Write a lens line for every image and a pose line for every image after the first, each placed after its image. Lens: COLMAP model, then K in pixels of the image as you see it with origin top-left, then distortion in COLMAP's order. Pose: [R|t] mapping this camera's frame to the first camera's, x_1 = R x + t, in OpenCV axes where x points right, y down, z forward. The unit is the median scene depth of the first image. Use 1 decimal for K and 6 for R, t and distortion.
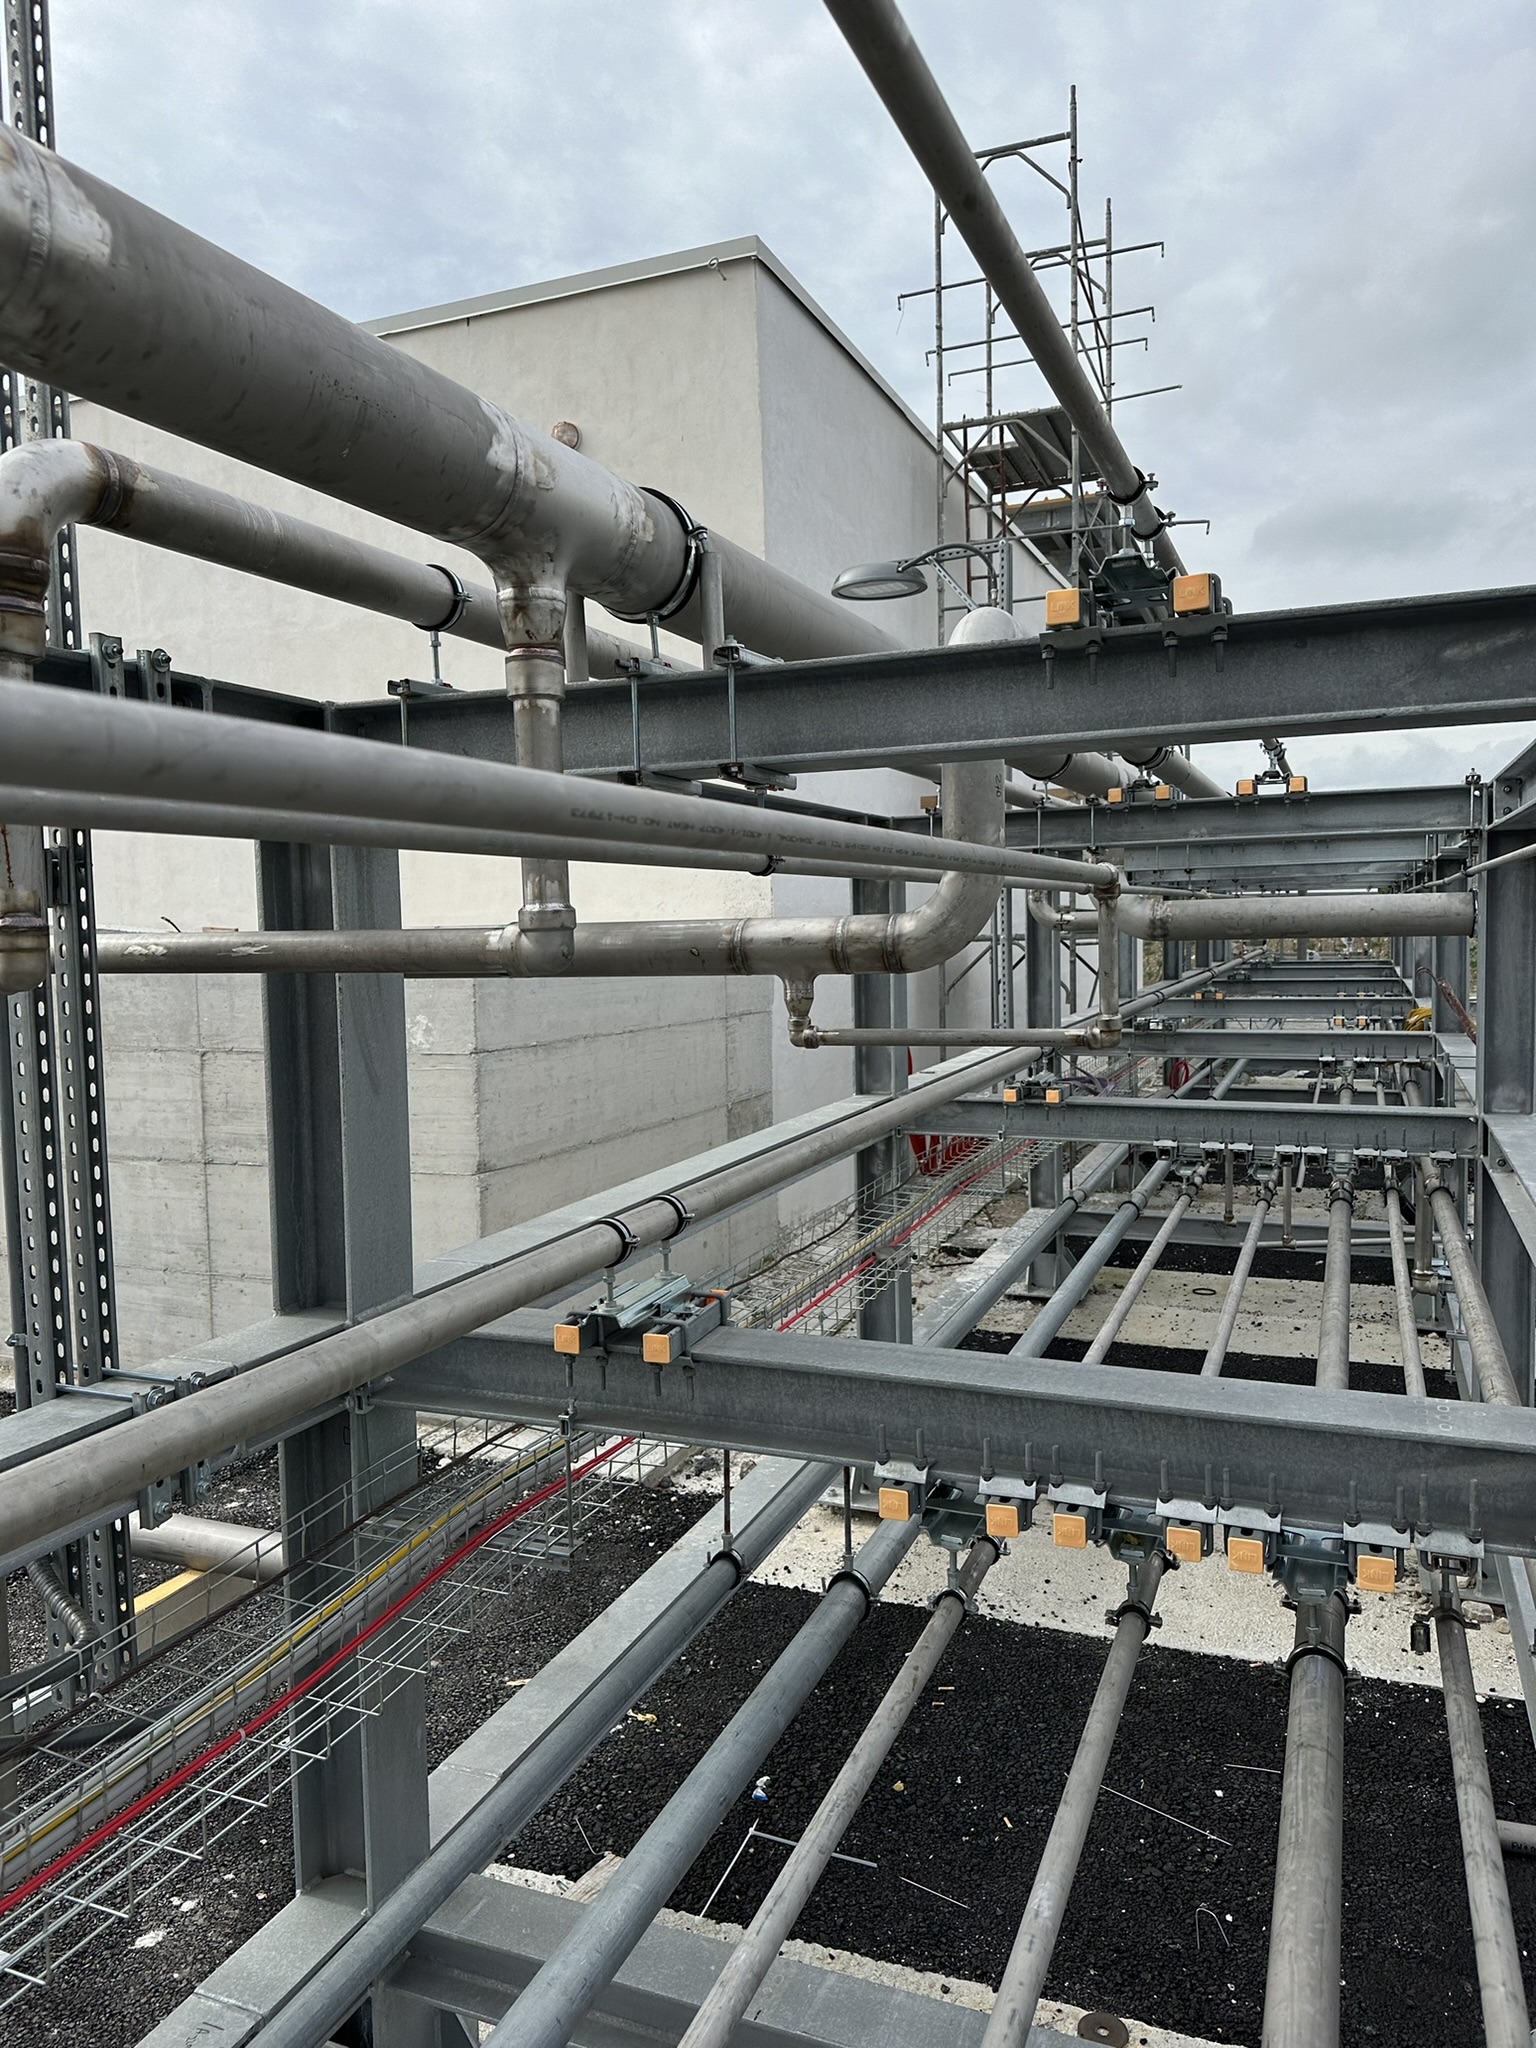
lens RADIAL K [[1446.4, 0, 733.2], [0, 1446.4, 1025.4], [0, 0, 1]] dist [0.041506, -0.038738]
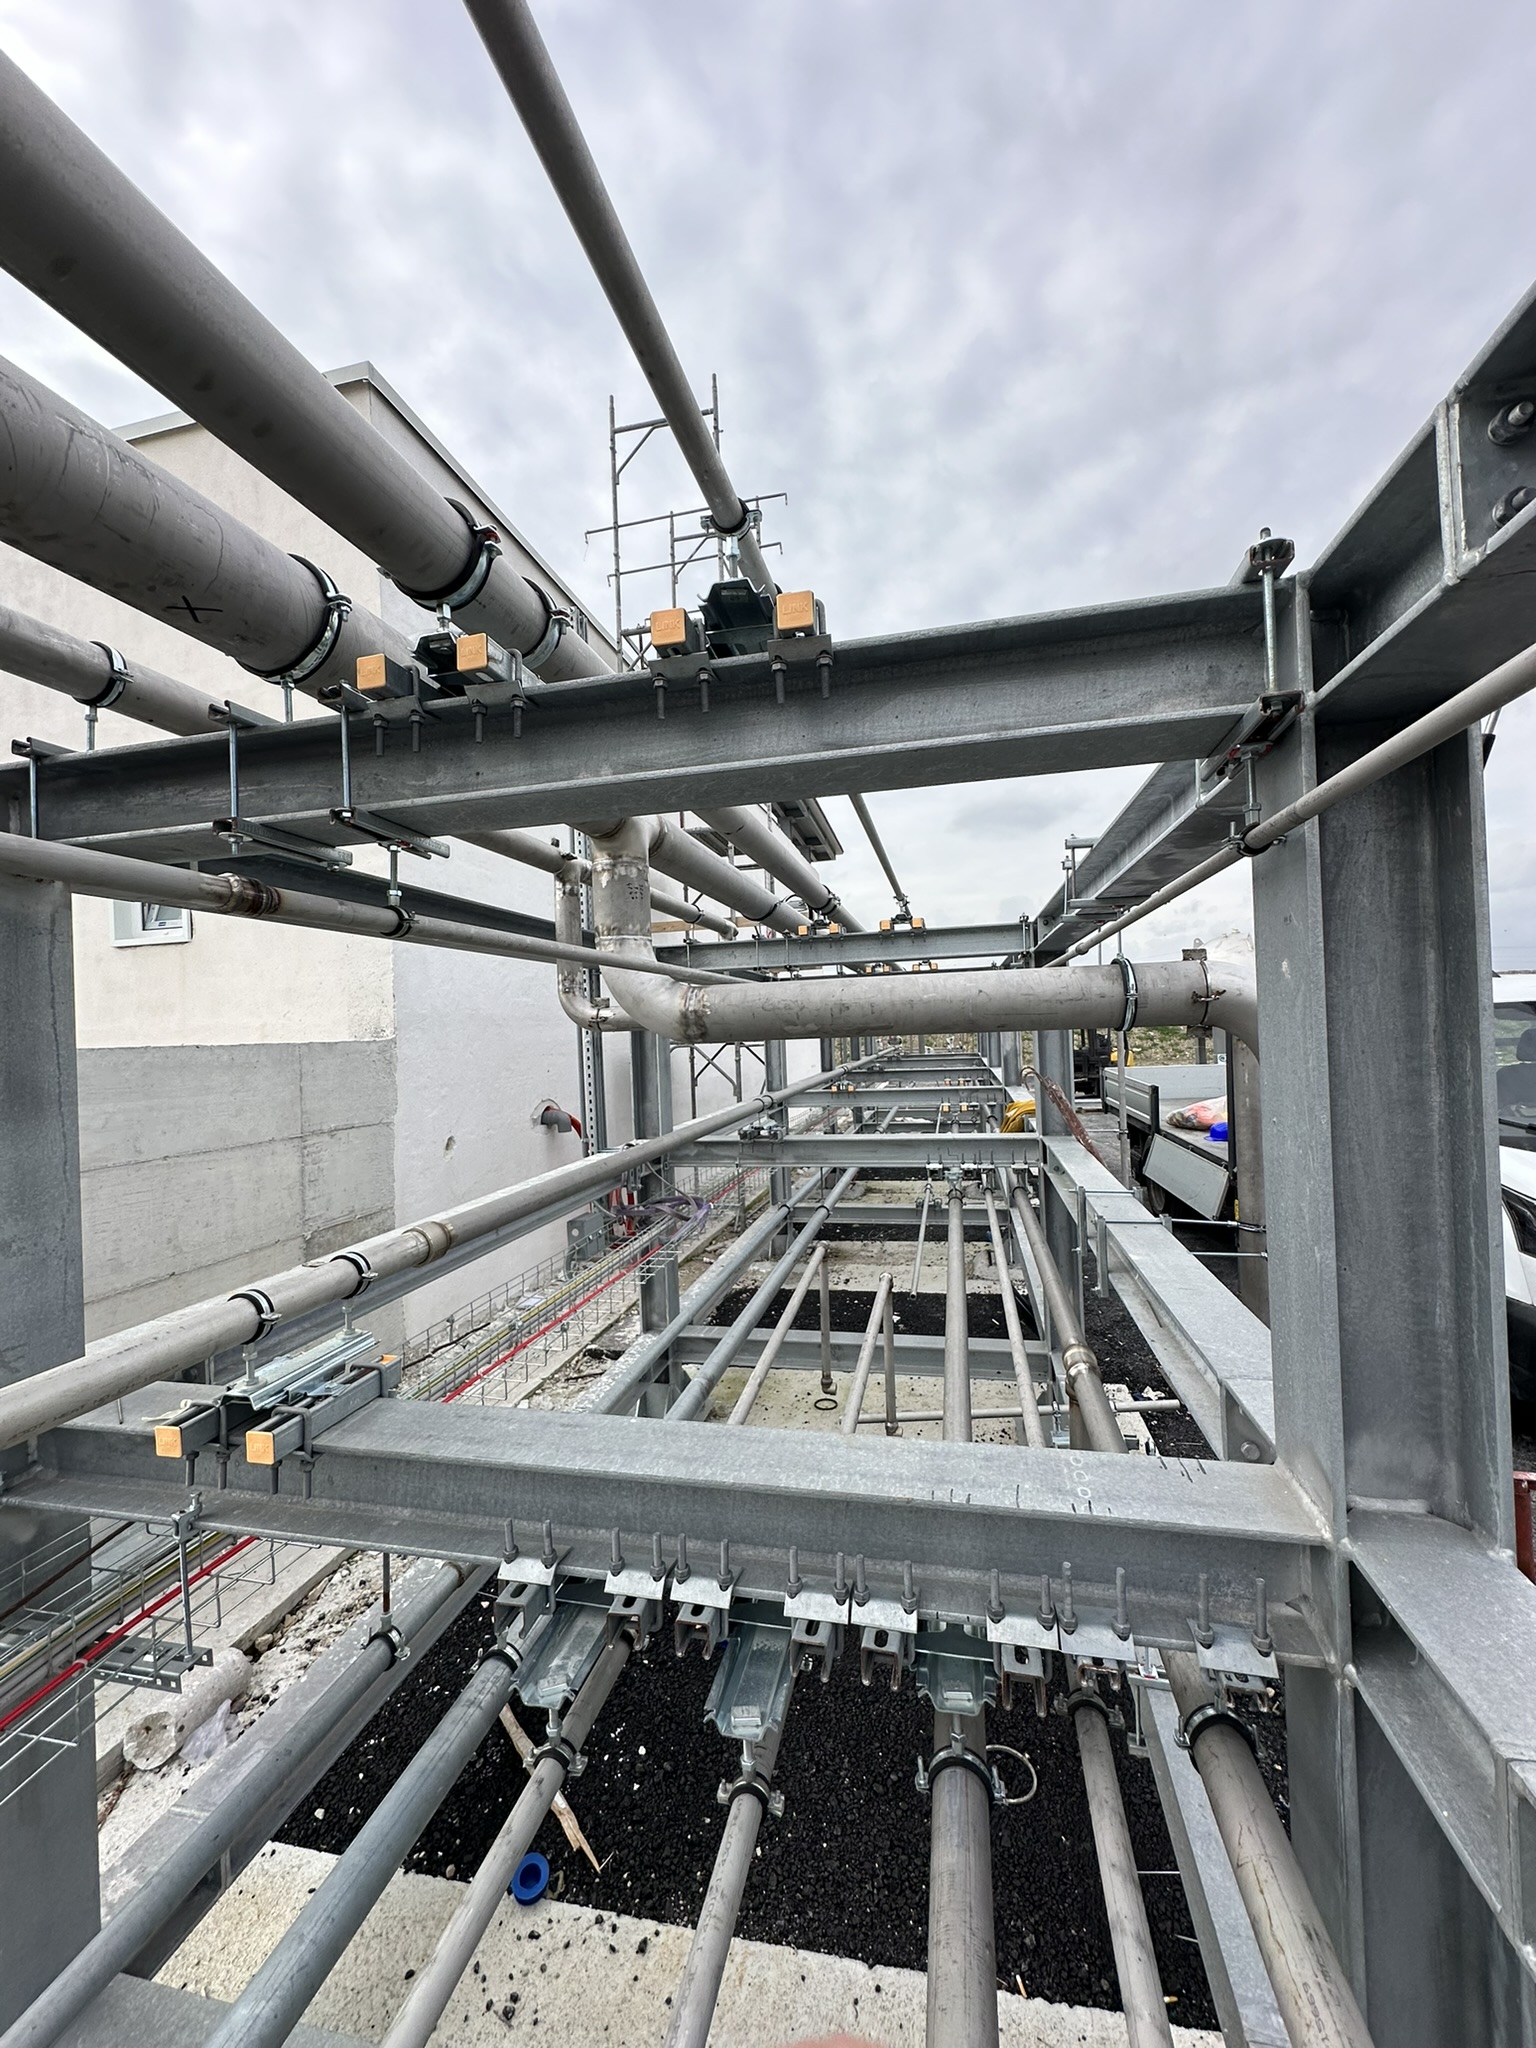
lens RADIAL K [[818.5, 0, 764.8], [0, 818.5, 1023.2], [0, 0, 1]] dist [0.002836, -0.000823]
pose [[0.984275, -0.012796, 0.176177, 0.137239], [0.027898, 0.996116, -0.083512, -0.018194], [-0.174424, 0.087114, 0.980810, 0.324566]]
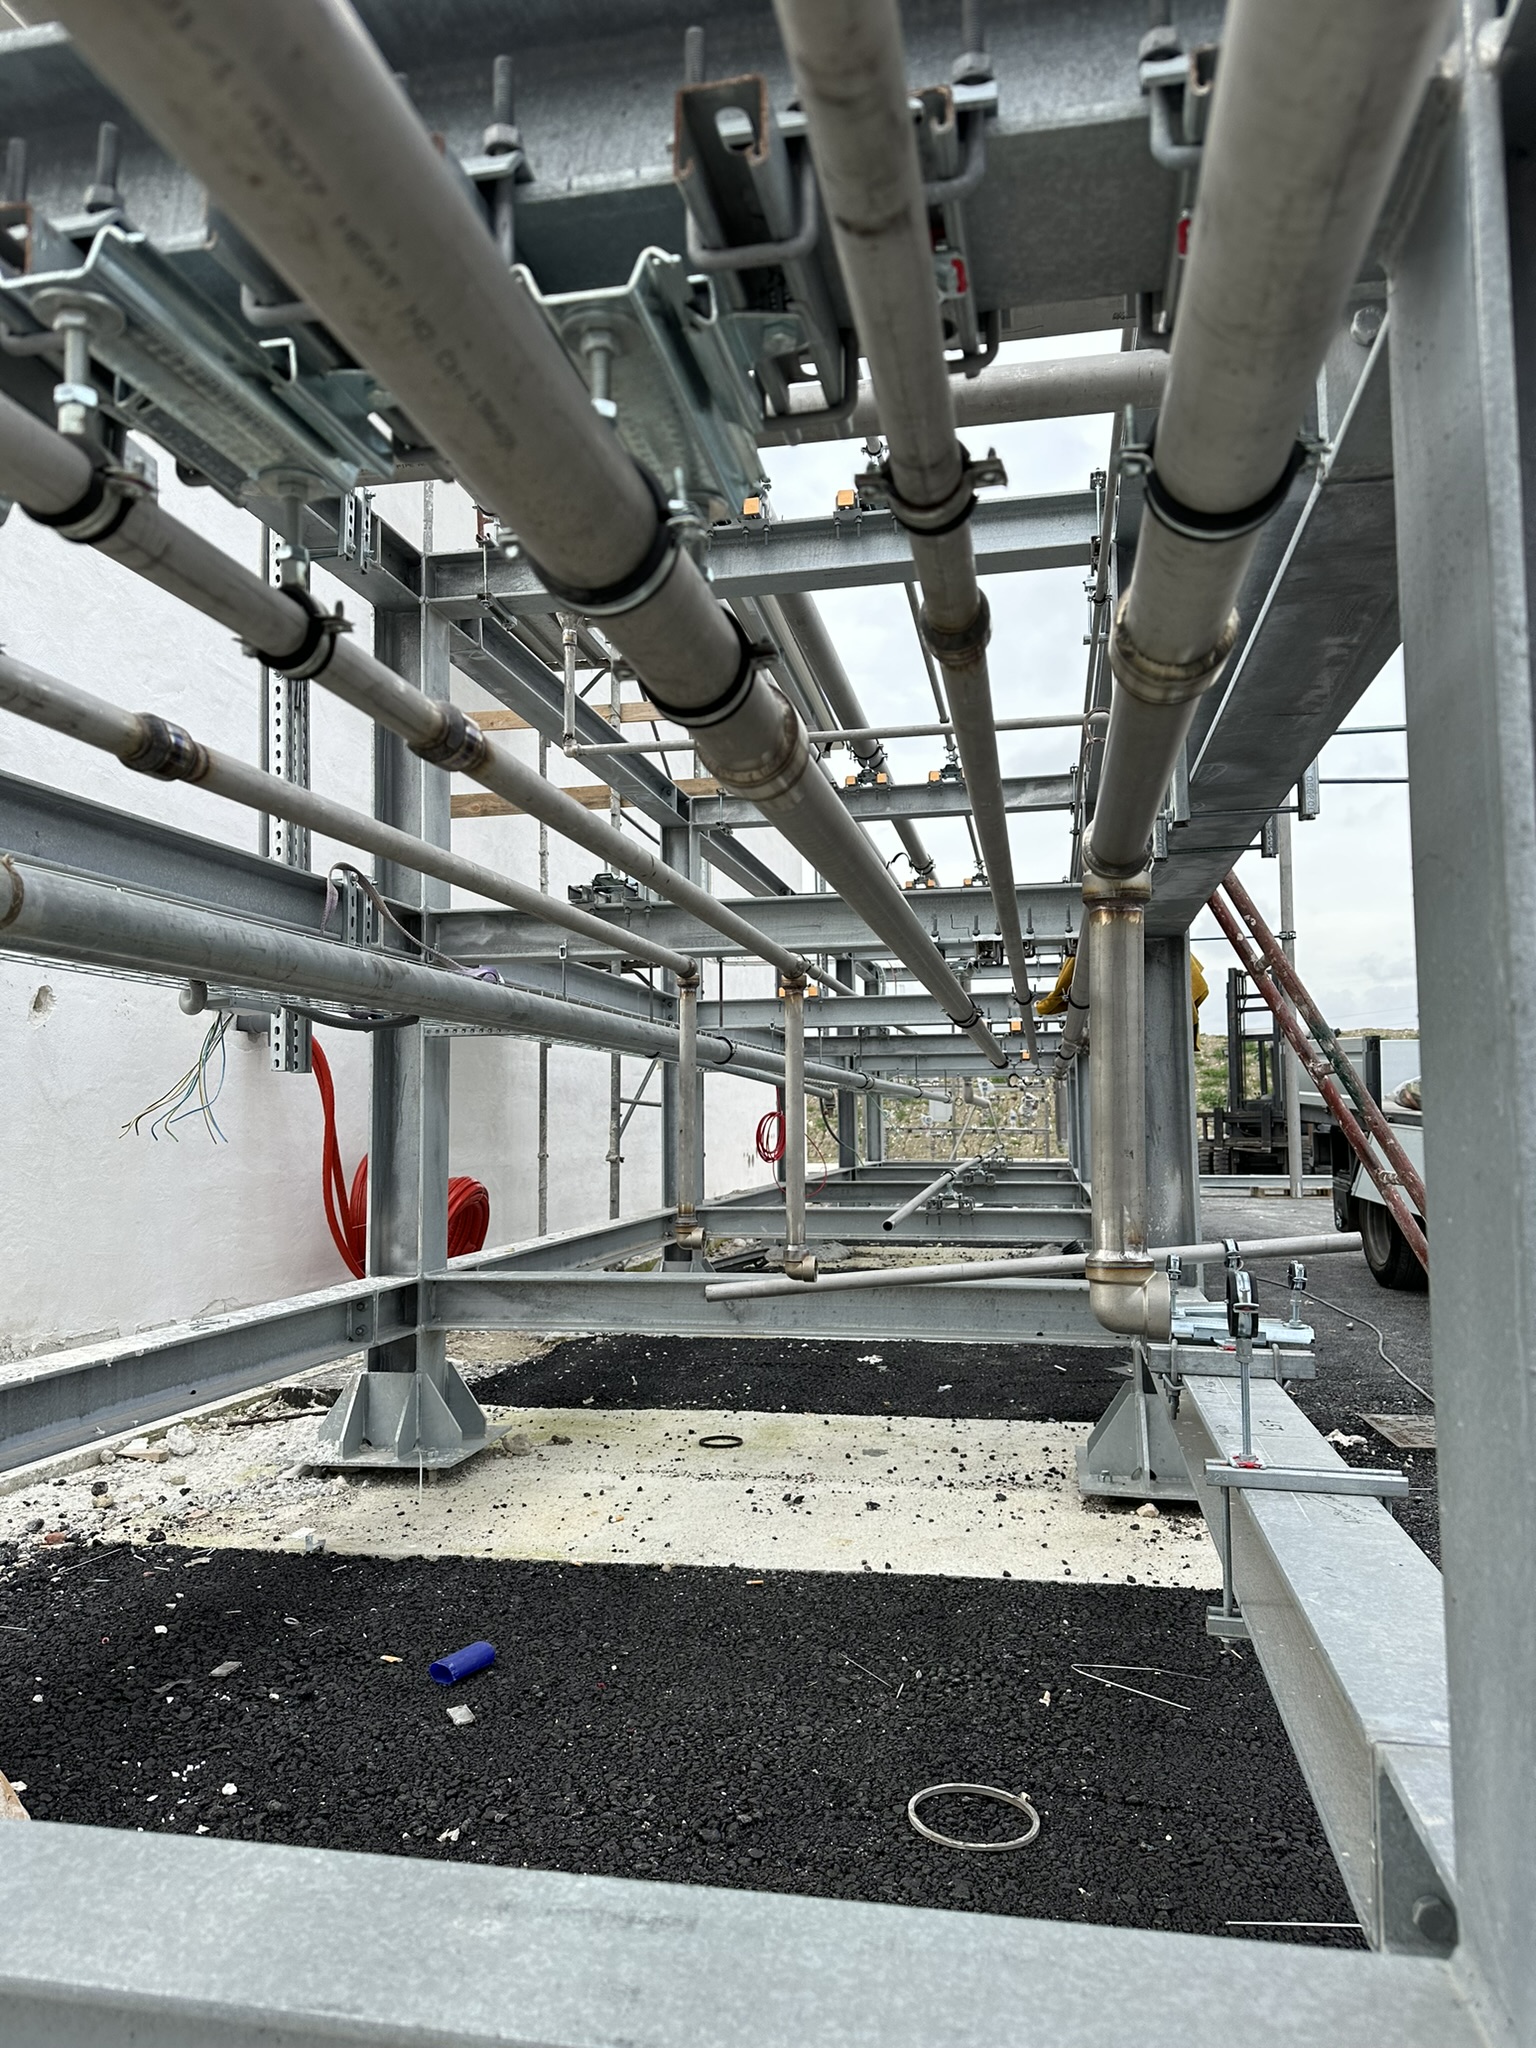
lens RADIAL K [[1446.4, 0, 745.6], [0, 1446.4, 1027.9], [0, 0, 1]] dist [0.041506, -0.038738]
pose [[0.980338, 0.030919, 0.194886, 0.165250], [-0.000369, 0.987933, -0.154880, 0.084300], [-0.197323, 0.151762, 0.968520, 0.351886]]
